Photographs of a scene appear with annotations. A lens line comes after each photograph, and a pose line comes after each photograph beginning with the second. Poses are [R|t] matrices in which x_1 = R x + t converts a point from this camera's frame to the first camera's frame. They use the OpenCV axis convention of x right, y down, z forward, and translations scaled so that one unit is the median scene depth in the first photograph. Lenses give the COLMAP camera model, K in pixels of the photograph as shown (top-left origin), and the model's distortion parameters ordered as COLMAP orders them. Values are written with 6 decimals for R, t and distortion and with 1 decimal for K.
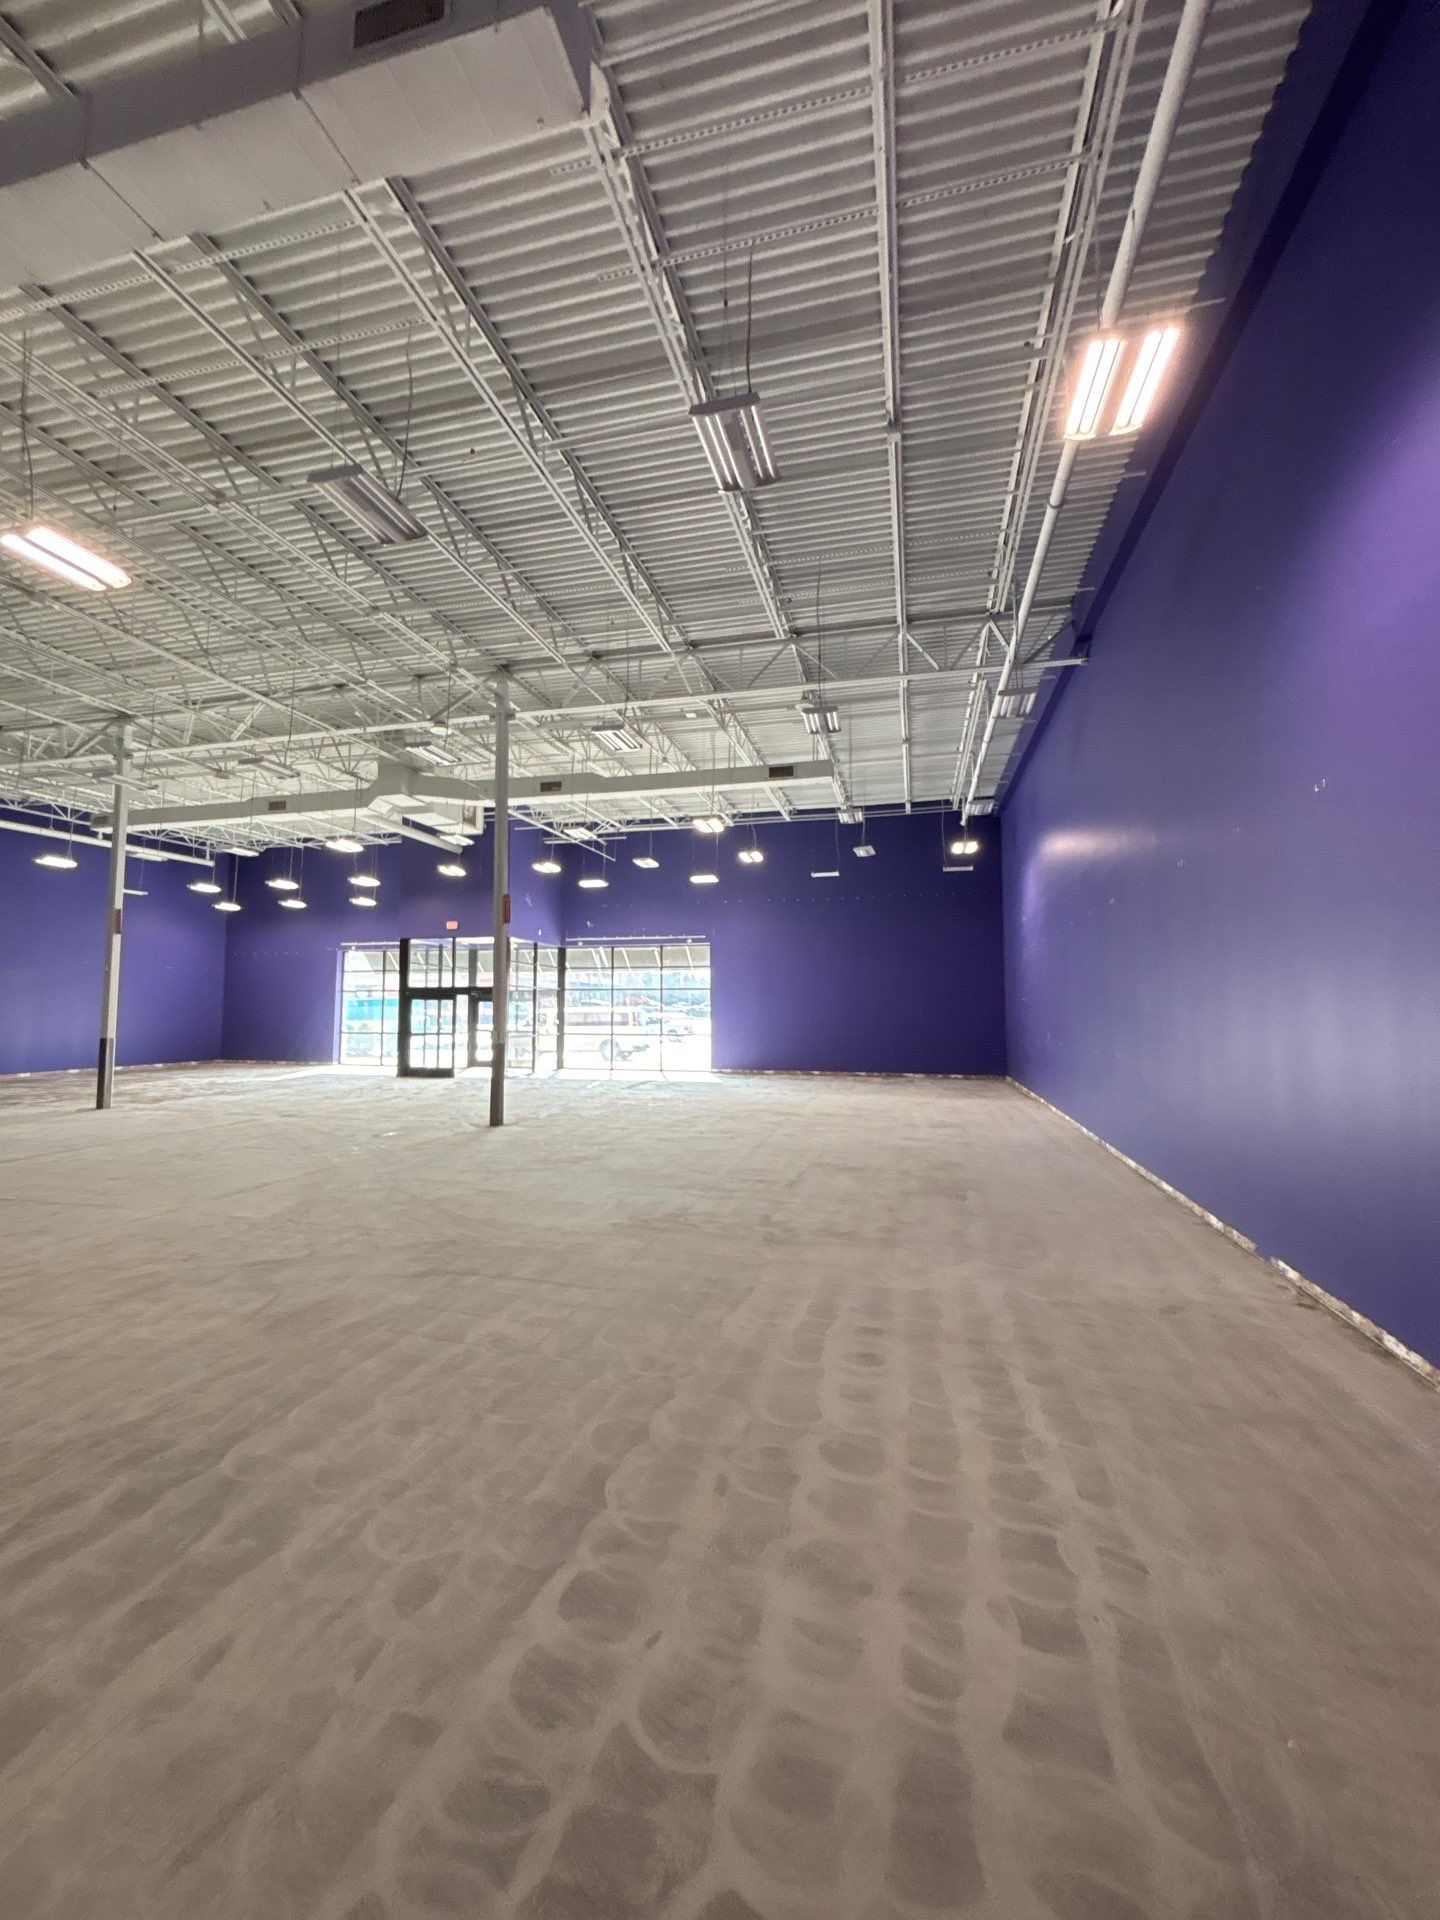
lens RADIAL K [[776.9, 0, 720.0], [0, 776.9, 960.0], [0, 0, 1]] dist [0.001320, -0.000371]
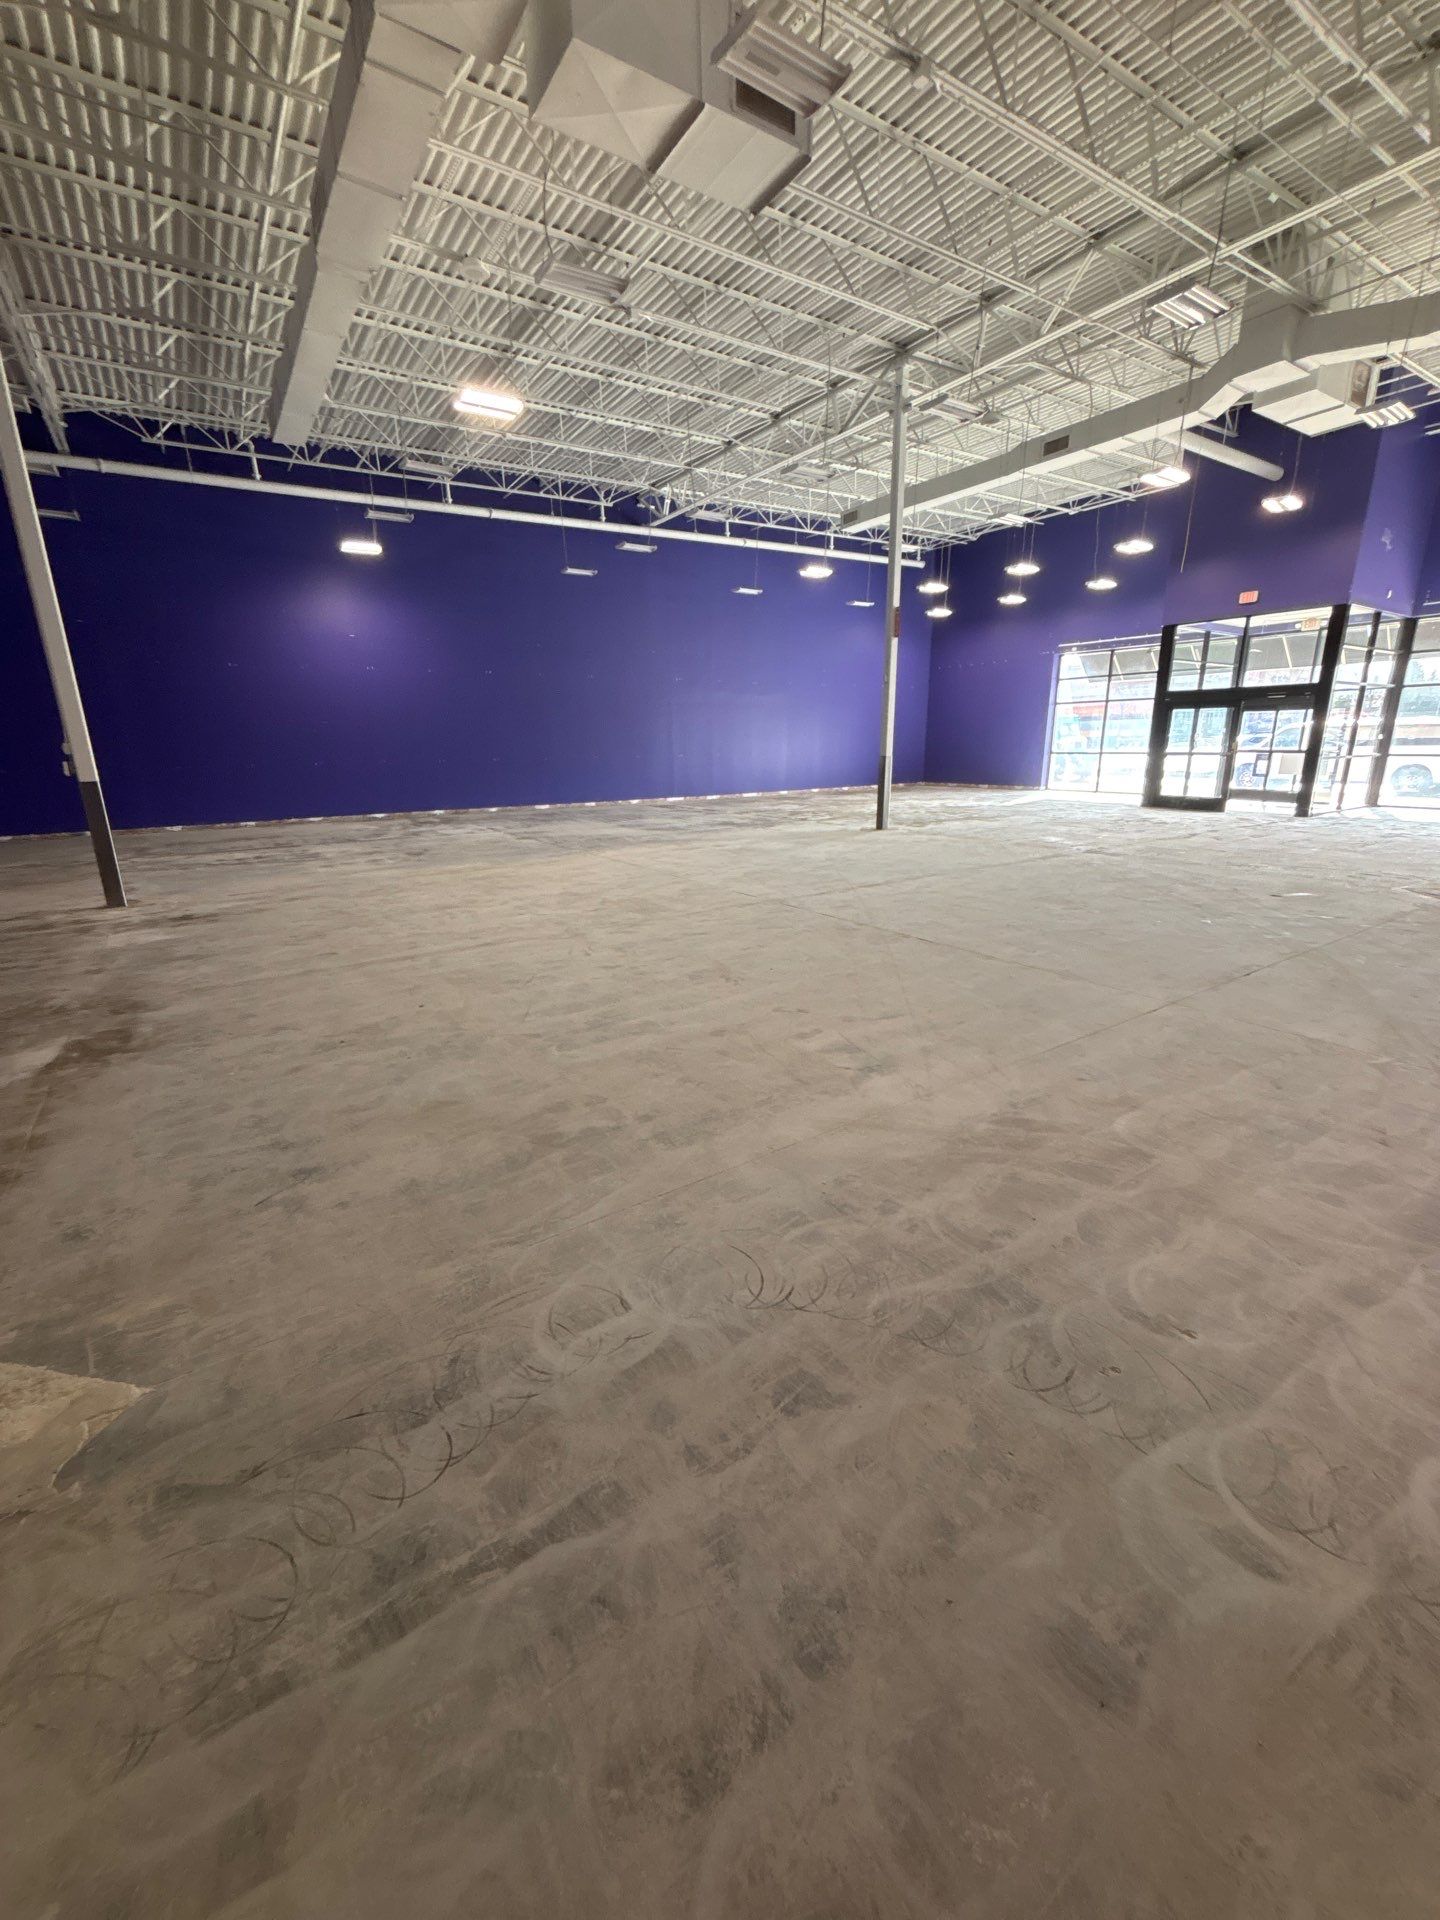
lens RADIAL K [[776.9, 0, 720.0], [0, 776.9, 960.0], [0, 0, 1]] dist [0.001320, -0.000371]
pose [[0.743966, 0.171141, -0.645930, -0.190073], [0.059027, 0.946036, 0.318640, 0.014492], [0.665605, -0.275185, 0.693717, 0.088217]]
